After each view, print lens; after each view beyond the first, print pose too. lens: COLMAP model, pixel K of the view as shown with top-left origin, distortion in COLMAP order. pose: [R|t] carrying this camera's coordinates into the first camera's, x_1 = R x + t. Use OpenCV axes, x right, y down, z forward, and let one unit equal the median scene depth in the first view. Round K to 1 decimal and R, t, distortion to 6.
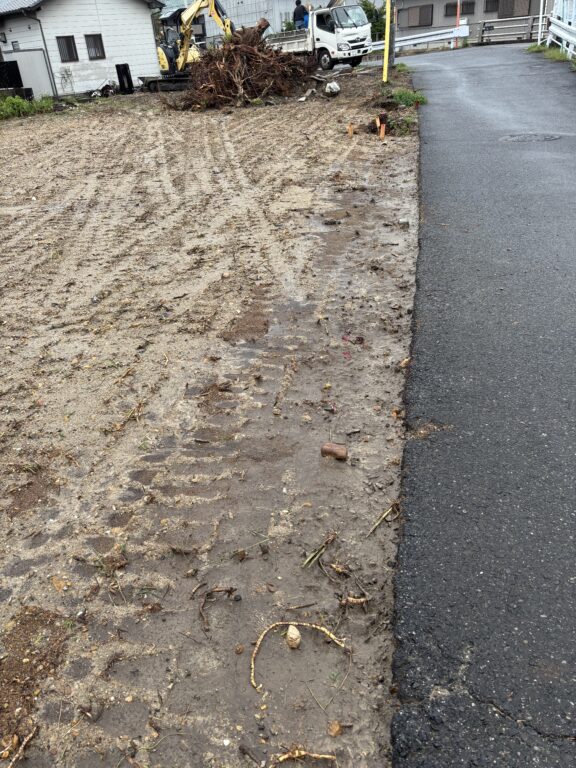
lens RADIAL K [[580.4, 0, 276.6], [0, 580.4, 392.5], [0, 0, 1]] dist [0.051782, -0.061140]
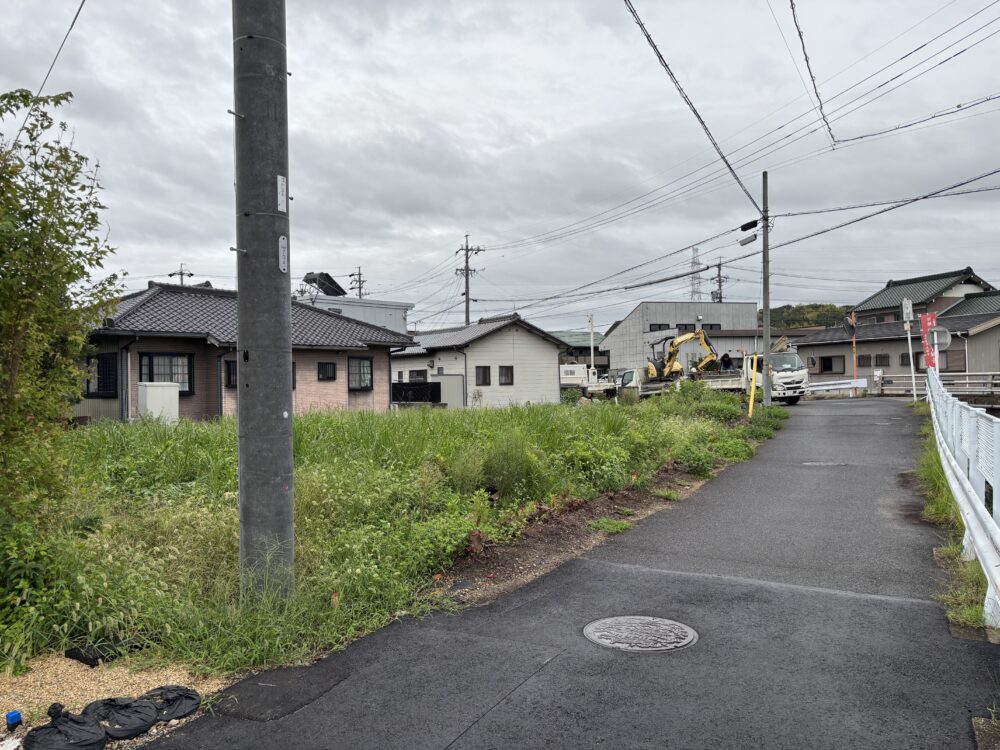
lens RADIAL K [[755.8, 0, 493.1], [0, 755.8, 375.5], [0, 0, 1]] dist [0.051782, -0.061140]
pose [[0.964477, 0.057248, -0.257891, 0.049627], [-0.179474, 0.858338, -0.480670, 0.135977], [0.193840, 0.509880, 0.838122, -0.264700]]
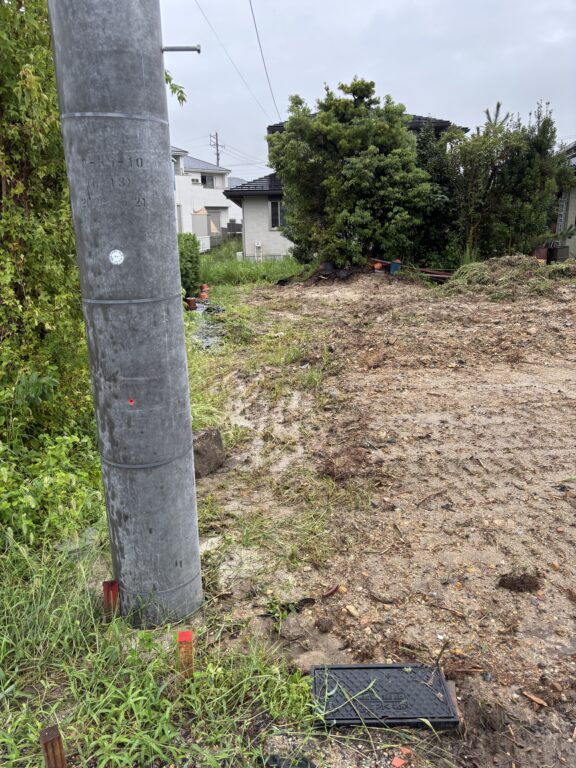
lens RADIAL K [[580.4, 0, 275.8], [0, 580.4, 379.3], [0, 0, 1]] dist [0.051782, -0.061140]
pose [[0.230475, 0.305161, -0.923990, 0.018361], [-0.489171, 0.857184, 0.161082, 0.032495], [0.841186, 0.414864, 0.346836, -0.072240]]
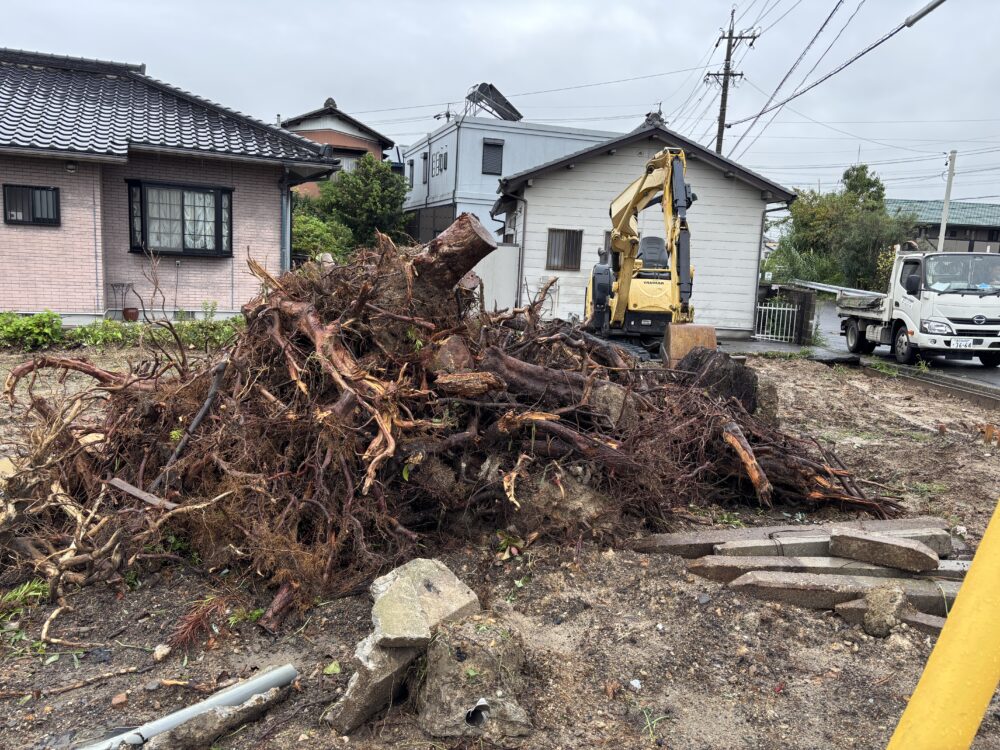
lens RADIAL K [[755.8, 0, 505.8], [0, 755.8, 367.8], [0, 0, 1]] dist [0.051782, -0.061140]
pose [[0.701413, 0.221907, -0.677331, 0.132269], [-0.452385, 0.872956, -0.182472, -0.377157], [0.550788, 0.434403, 0.712690, 0.575276]]
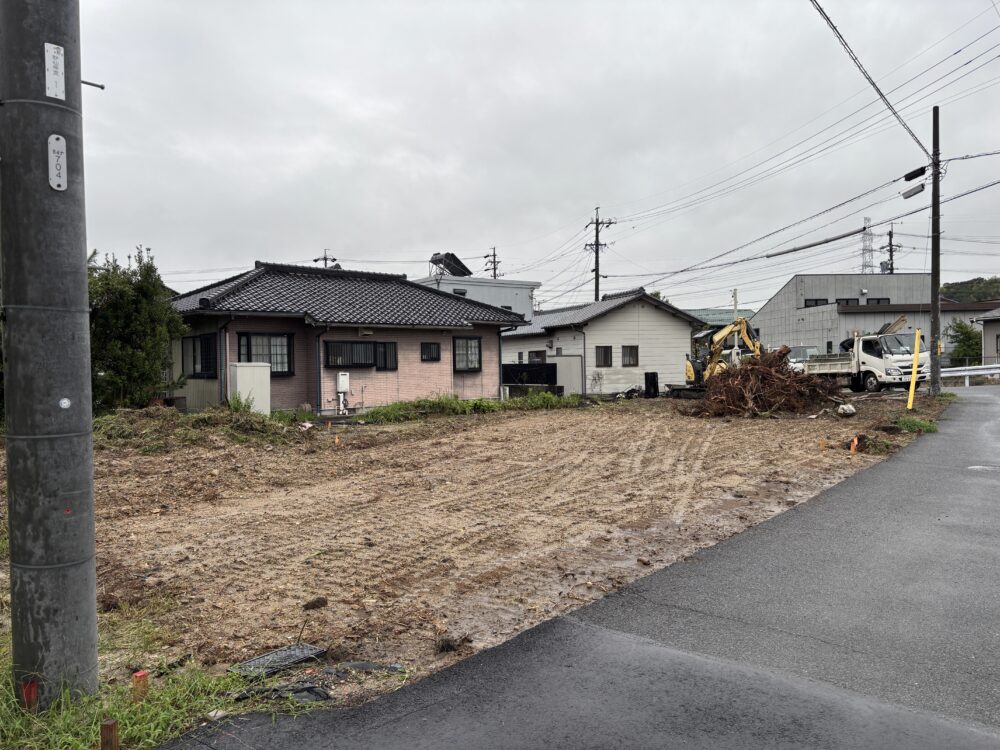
lens RADIAL K [[755.8, 0, 491.7], [0, 755.8, 378.1], [0, 0, 1]] dist [0.051782, -0.061140]
pose [[0.895536, 0.067437, -0.439849, 0.076973], [-0.268359, 0.870322, -0.412945, 0.080698], [0.354963, 0.487844, 0.797502, -0.169216]]
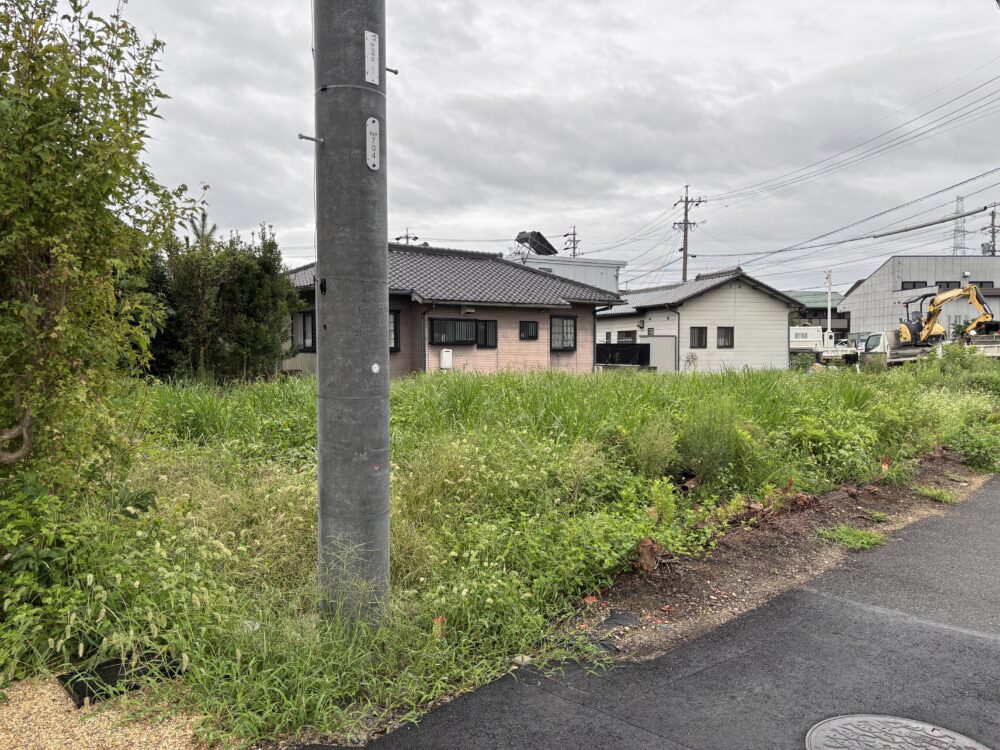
lens RADIAL K [[755.8, 0, 500.3], [0, 755.8, 376.5], [0, 0, 1]] dist [0.051782, -0.061140]
pose [[0.857293, 0.096172, -0.505767, 0.037953], [-0.315510, 0.874438, -0.368526, 0.099586], [0.406820, 0.475509, 0.779993, -0.192879]]
